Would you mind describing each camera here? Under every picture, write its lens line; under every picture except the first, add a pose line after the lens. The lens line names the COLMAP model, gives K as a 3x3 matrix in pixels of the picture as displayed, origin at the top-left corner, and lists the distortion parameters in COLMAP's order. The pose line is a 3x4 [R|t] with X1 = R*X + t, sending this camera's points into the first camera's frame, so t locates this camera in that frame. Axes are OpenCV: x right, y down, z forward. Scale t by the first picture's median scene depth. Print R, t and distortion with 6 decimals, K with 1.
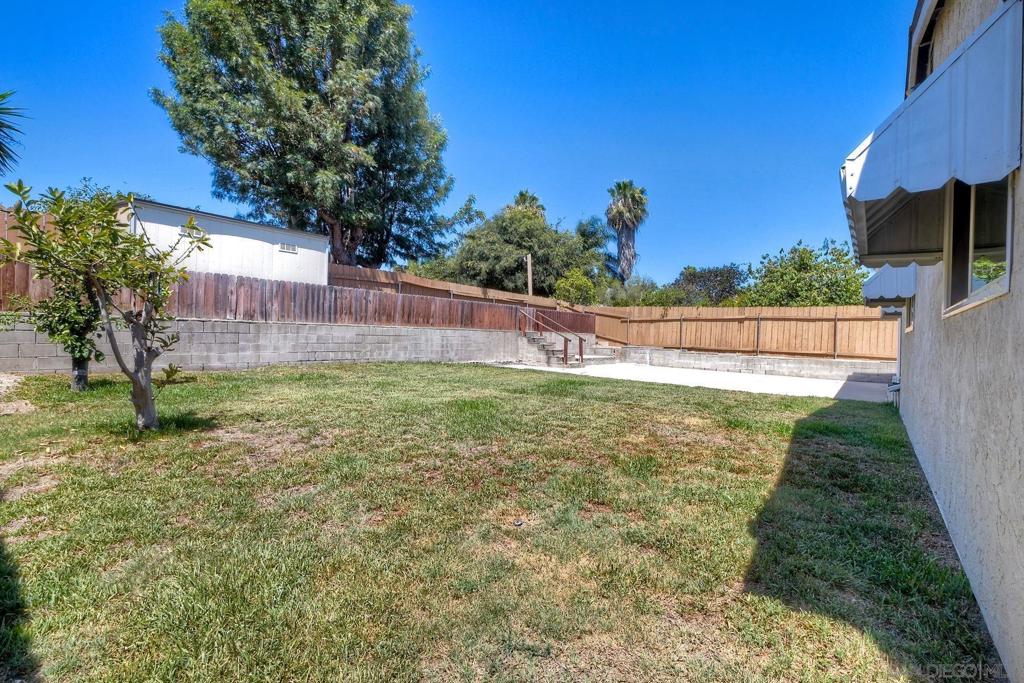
lens RADIAL K [[450.4, 0, 512.2], [0, 450.4, 336.4], [0, 0, 1]] dist [-0.000048, -0.000001]
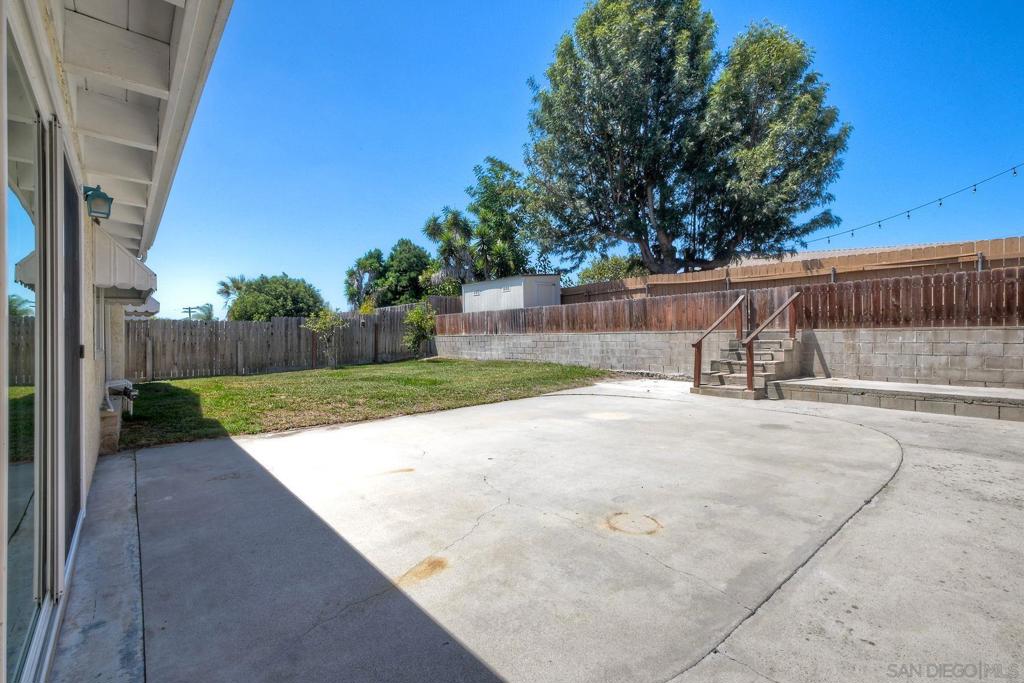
lens RADIAL K [[450.4, 0, 512.0], [0, 450.4, 341.3], [0, 0, 1]] dist [-0.000048, -0.000001]
pose [[-0.178555, -0.031228, -0.983434, 0.854983], [-0.013329, 0.999481, -0.029317, 0.031571], [0.983840, 0.007874, -0.178879, 1.026735]]
